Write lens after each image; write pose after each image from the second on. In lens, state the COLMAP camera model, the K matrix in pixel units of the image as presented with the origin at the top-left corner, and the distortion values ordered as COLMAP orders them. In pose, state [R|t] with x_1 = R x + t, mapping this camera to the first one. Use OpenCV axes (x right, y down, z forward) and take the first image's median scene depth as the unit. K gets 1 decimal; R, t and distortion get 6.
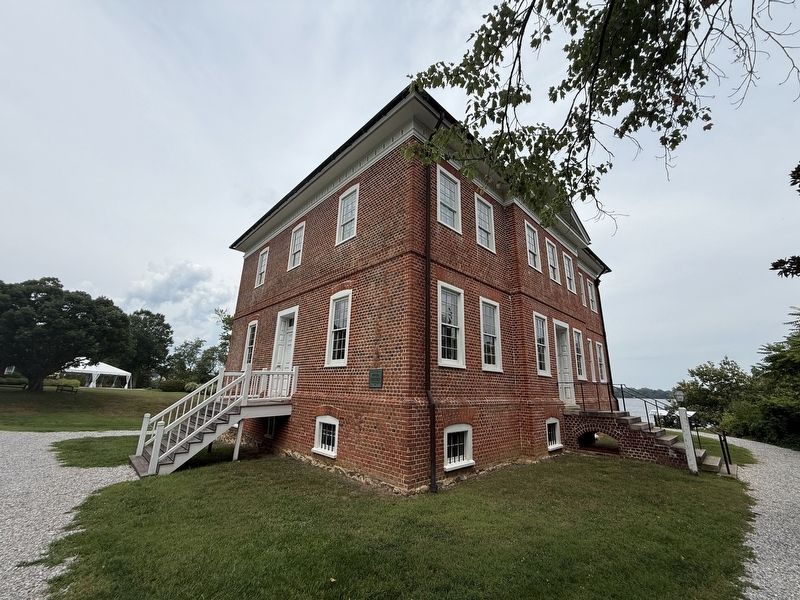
lens RADIAL K [[320.4, 0, 398.2], [0, 320.4, 299.3], [0, 0, 1]] dist [-0.001277, -0.000096]
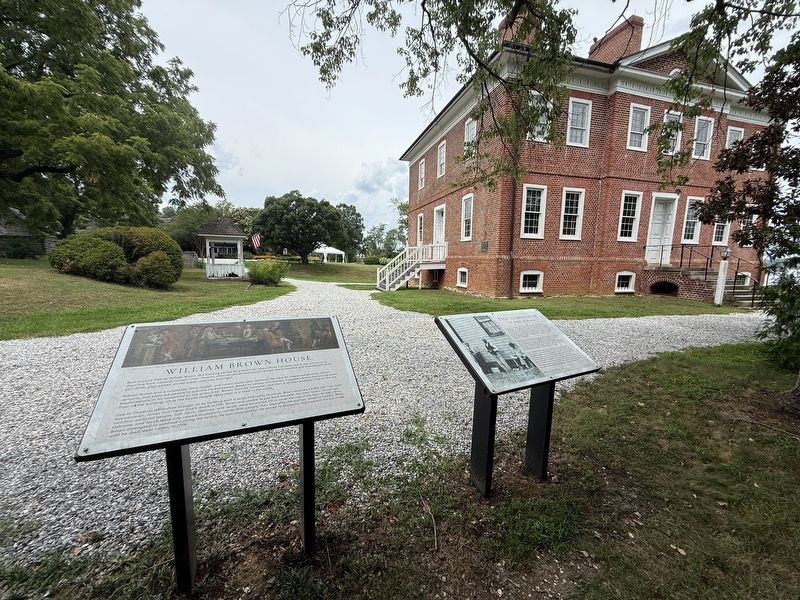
lens RADIAL K [[320.4, 0, 399.7], [0, 320.4, 299.5], [0, 0, 1]] dist [-0.001277, -0.000096]
pose [[0.878060, 0.044213, -0.476503, 0.293967], [0.137891, 0.930116, 0.340396, -0.121323], [0.458253, -0.364594, 0.810602, -0.616901]]
